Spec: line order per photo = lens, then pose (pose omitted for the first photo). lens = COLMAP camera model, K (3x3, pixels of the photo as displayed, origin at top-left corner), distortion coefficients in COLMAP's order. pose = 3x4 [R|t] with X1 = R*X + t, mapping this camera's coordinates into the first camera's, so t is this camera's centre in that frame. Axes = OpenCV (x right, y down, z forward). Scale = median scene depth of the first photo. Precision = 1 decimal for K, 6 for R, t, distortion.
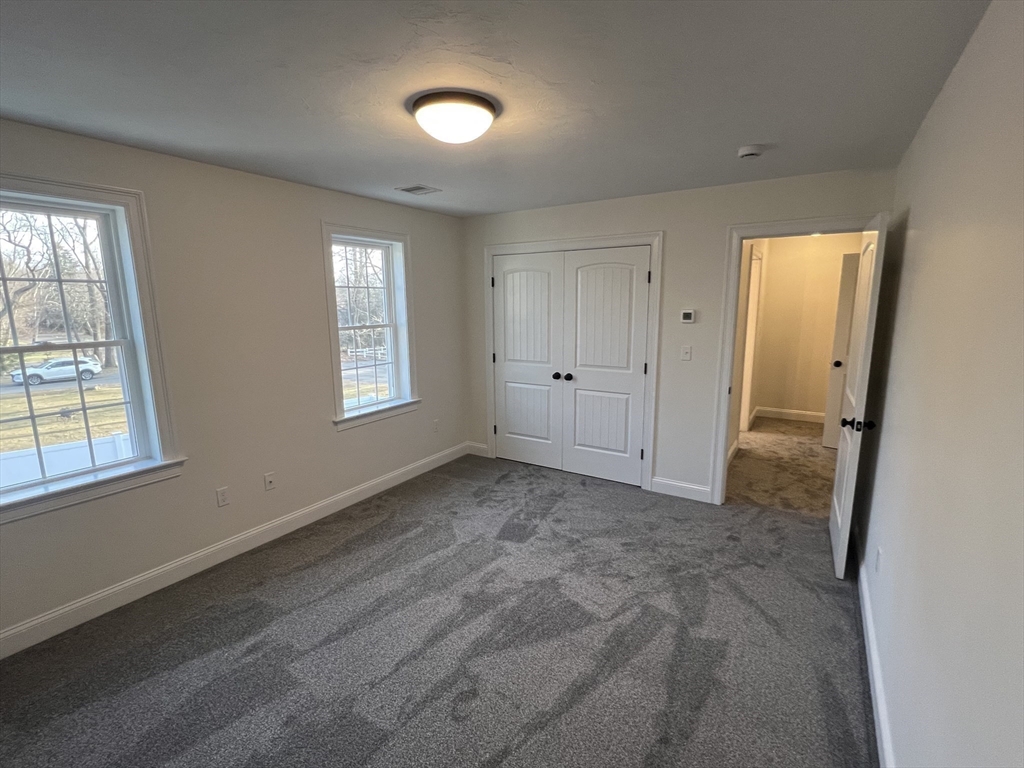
lens RADIAL K [[471.9, 0, 512.0], [0, 471.9, 384.0], [0, 0, 1]] dist [0.000196, 0.000068]
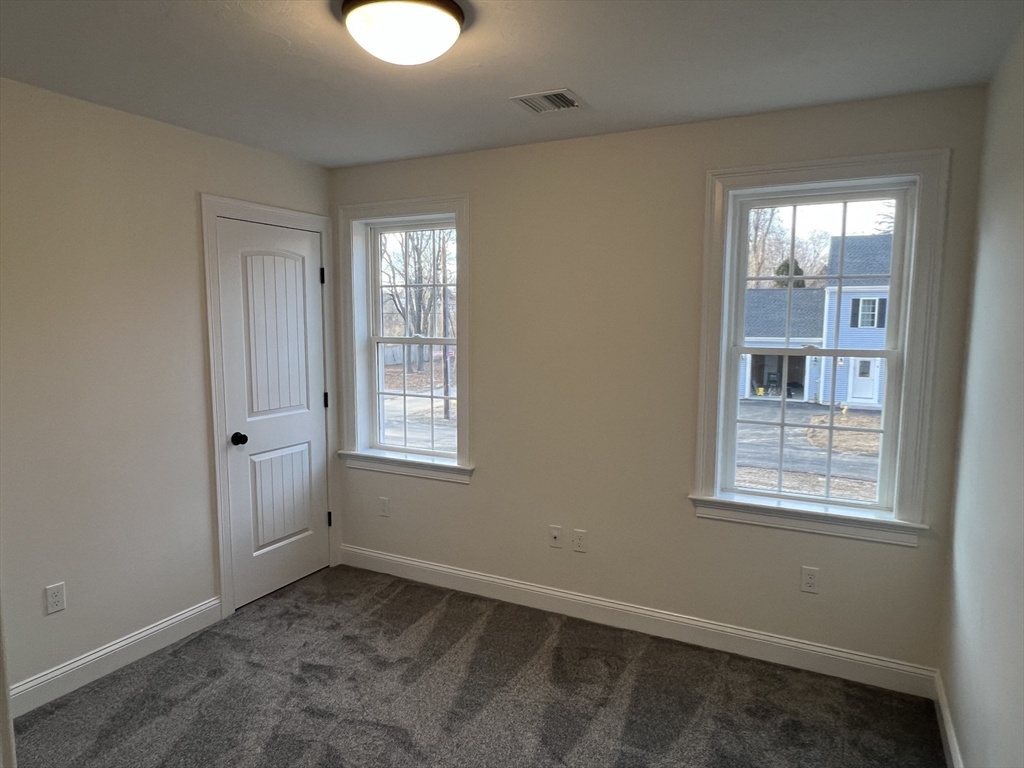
lens RADIAL K [[662.3, 0, 512.0], [0, 662.3, 384.0], [0, 0, 1]] dist [-0.002737, -0.000575]
pose [[0.103522, 0.128821, -0.986250, 0.598686], [-0.174093, 0.978617, 0.109550, -0.166798], [0.979273, 0.160358, 0.123736, 0.889571]]
